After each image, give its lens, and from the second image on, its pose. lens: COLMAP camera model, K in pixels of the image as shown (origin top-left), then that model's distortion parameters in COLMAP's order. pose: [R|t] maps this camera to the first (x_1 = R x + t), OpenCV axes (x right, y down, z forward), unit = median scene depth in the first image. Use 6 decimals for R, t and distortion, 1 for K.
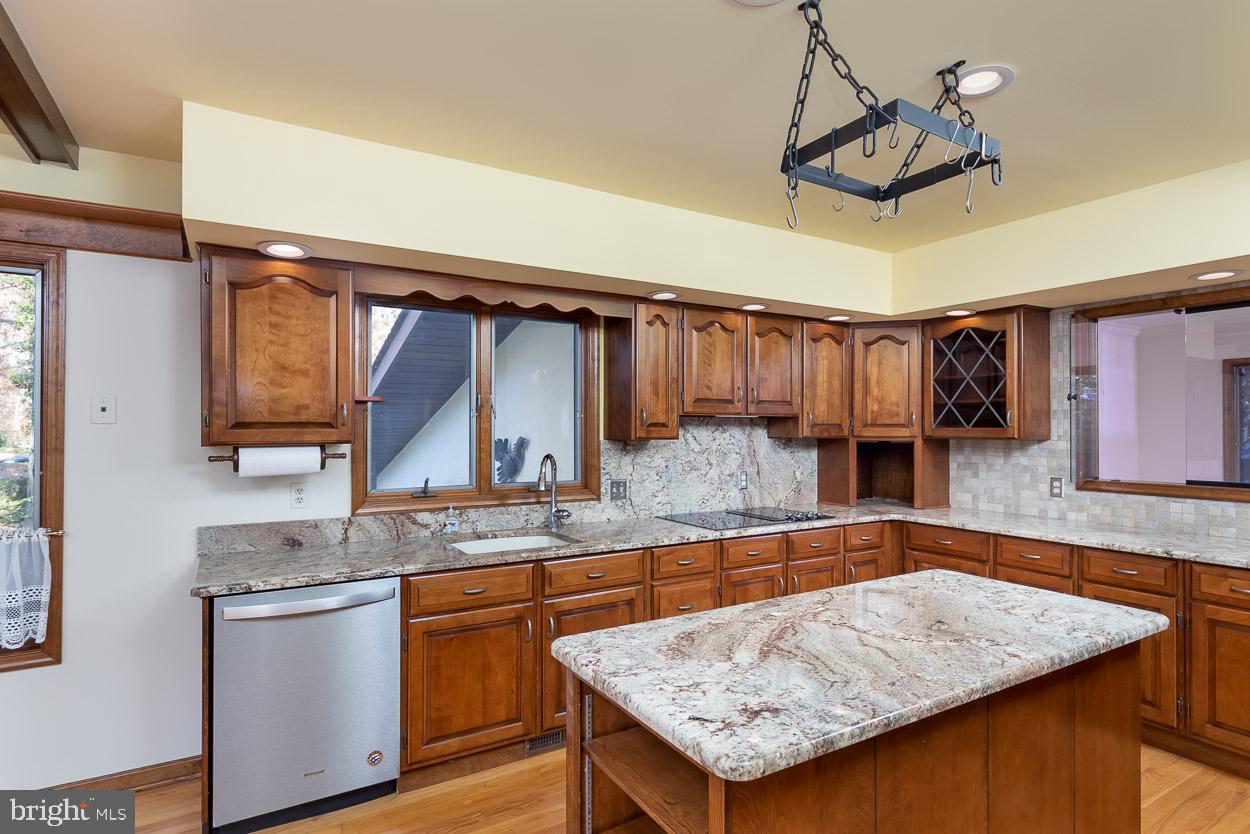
lens RADIAL K [[609.4, 0, 599.2], [0, 609.4, 422.8], [0, 0, 1]] dist [0.001332, 0.000165]
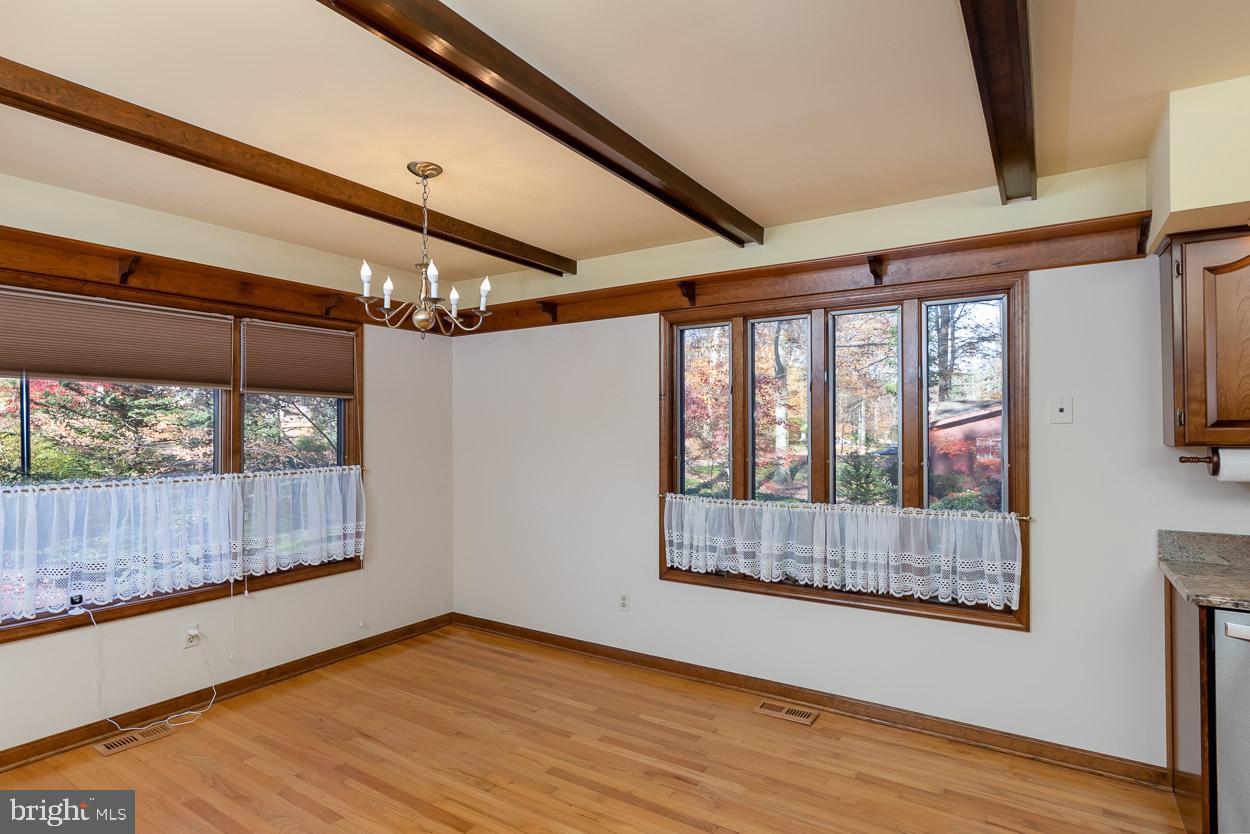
lens RADIAL K [[609.4, 0, 630.2], [0, 609.4, 428.9], [0, 0, 1]] dist [0.001332, 0.000165]
pose [[0.493775, -0.003774, -0.869581, -0.217154], [0.005315, 0.999985, -0.001322, 0.007748], [0.869573, -0.003969, 0.493788, -0.189447]]
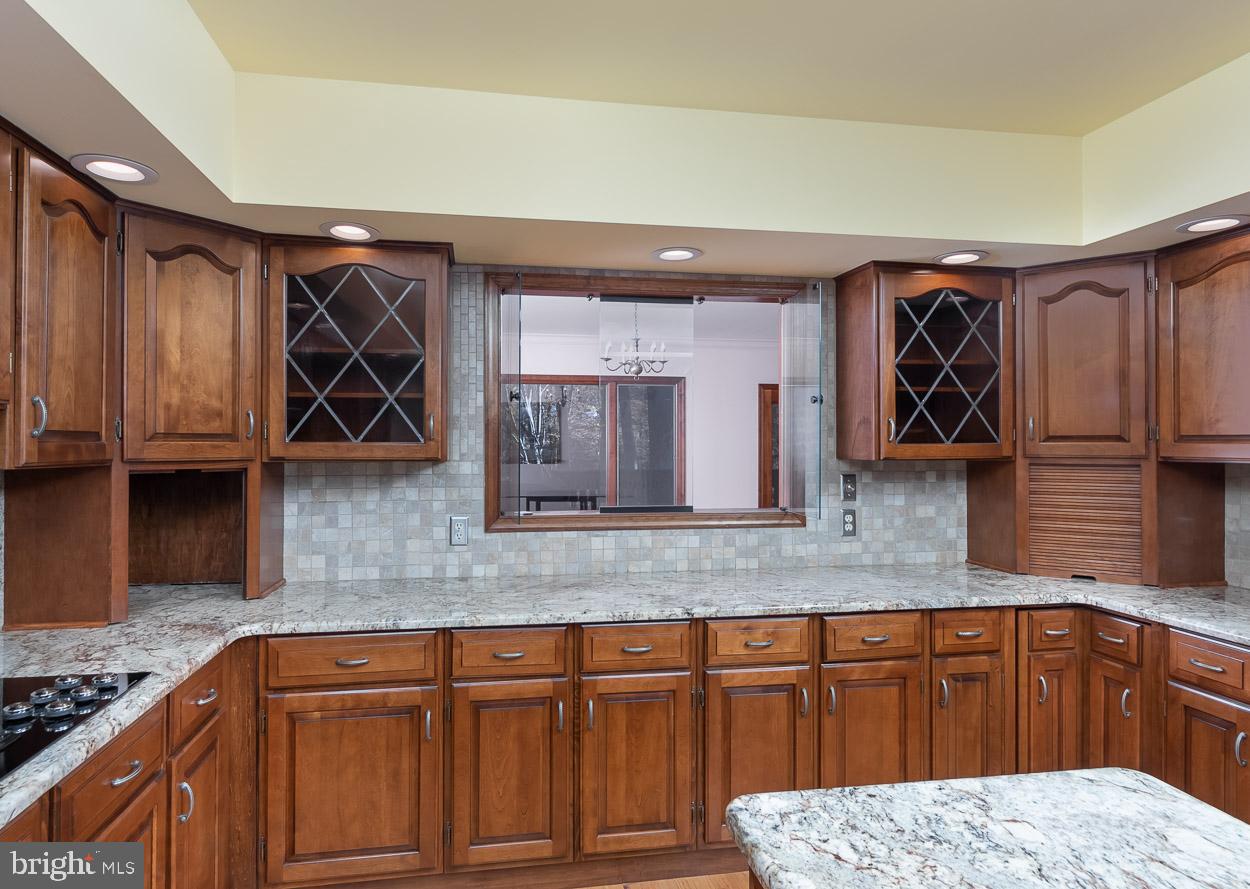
lens RADIAL K [[722.5, 0, 604.5], [0, 722.5, 442.1], [0, 0, 1]] dist [0.004564, 0.001501]
pose [[0.338237, 0.001191, 0.941060, 0.077919], [-0.009898, 0.999948, 0.002292, 0.006519], [-0.941009, -0.010090, 0.338231, 0.810930]]
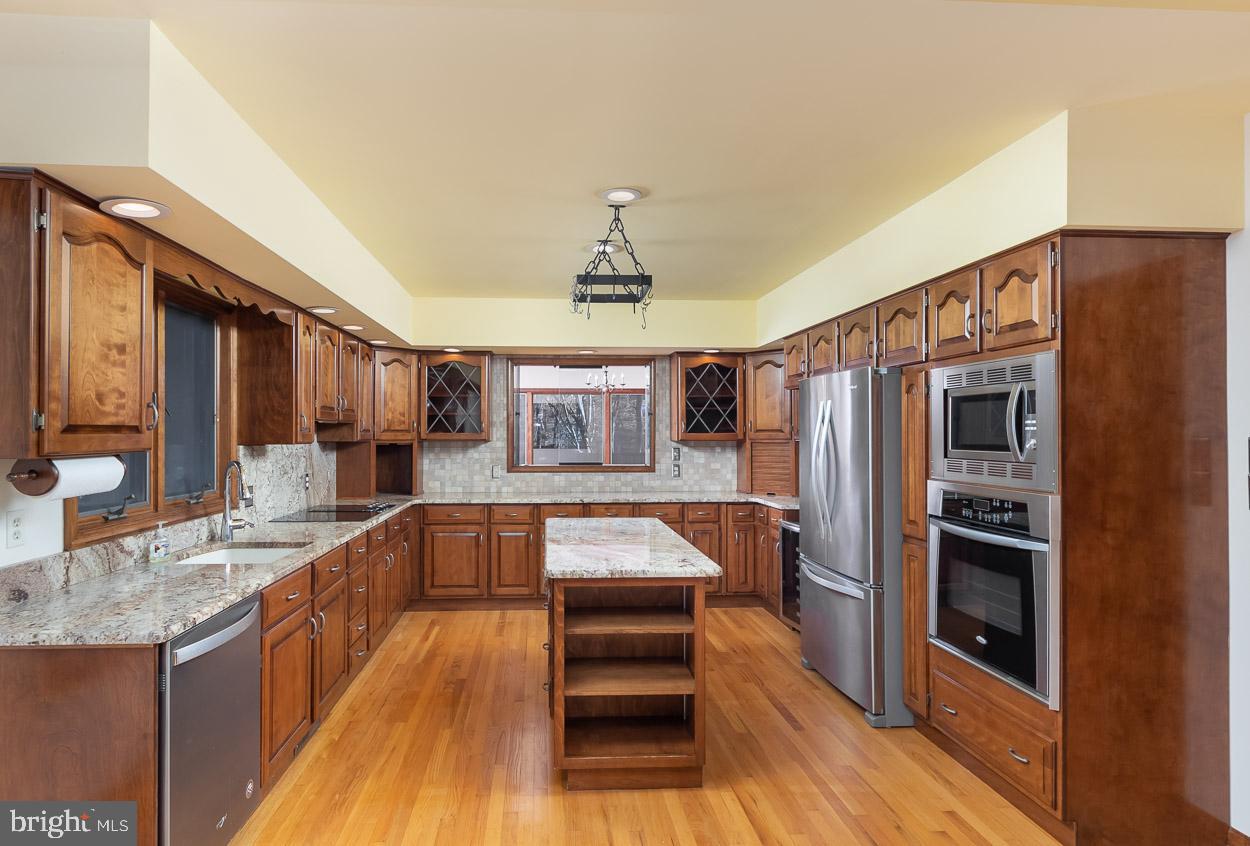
lens RADIAL K [[672.7, 0, 526.1], [0, 672.7, 425.4], [0, 0, 1]] dist [-0.001869, -0.000533]
pose [[0.511658, 0.010023, 0.859131, -0.918964], [-0.008270, 0.999943, -0.006741, 0.000543], [-0.859149, -0.003656, 0.511712, 0.103371]]
